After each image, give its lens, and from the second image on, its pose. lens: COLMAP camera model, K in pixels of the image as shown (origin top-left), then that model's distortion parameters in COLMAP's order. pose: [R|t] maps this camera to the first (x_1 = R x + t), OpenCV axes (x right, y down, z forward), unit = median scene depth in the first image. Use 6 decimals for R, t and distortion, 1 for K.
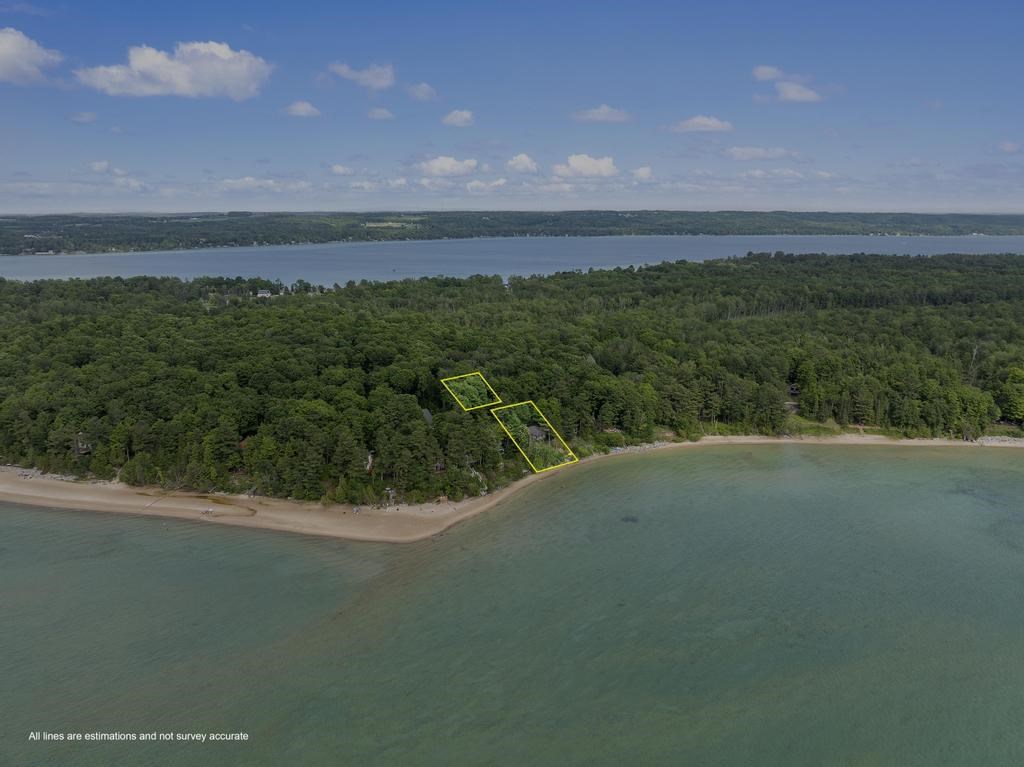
lens RADIAL K [[709.5, 0, 496.3], [0, 709.5, 383.7], [0, 0, 1]] dist [-0.003999, 0.001764]
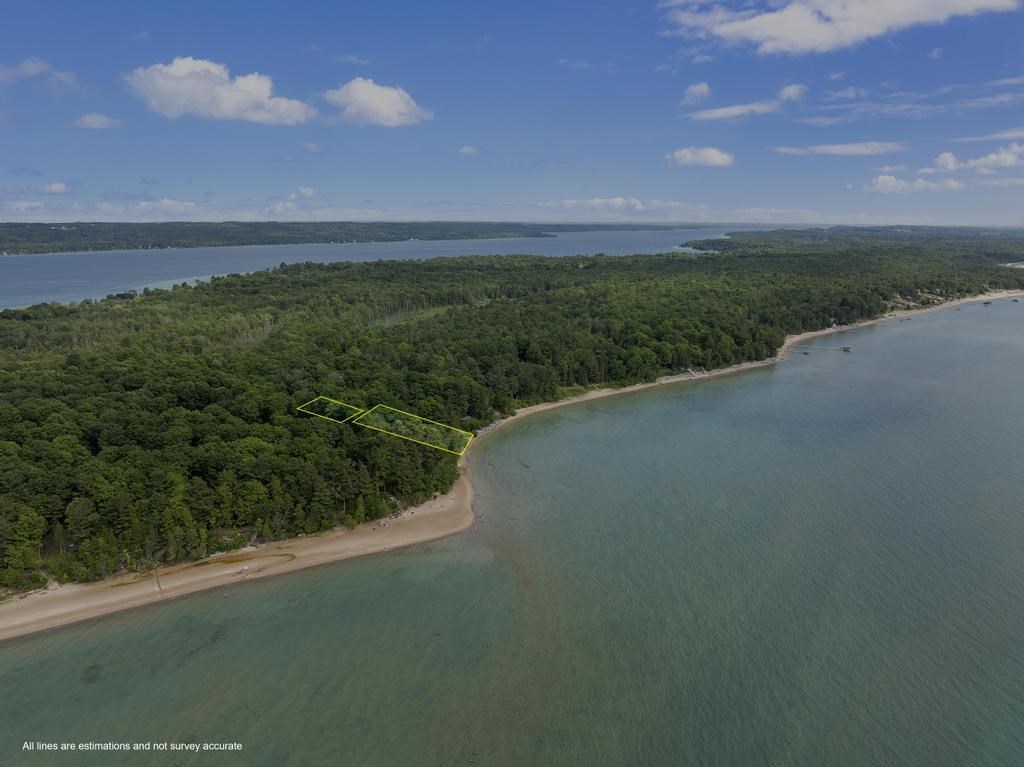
lens RADIAL K [[709.5, 0, 496.3], [0, 709.5, 383.7], [0, 0, 1]] dist [-0.003999, 0.001764]
pose [[0.755980, -0.151220, 0.636889, -0.537135], [0.160370, 0.986086, 0.043775, -0.034768], [-0.634647, 0.069045, 0.769712, 0.049719]]
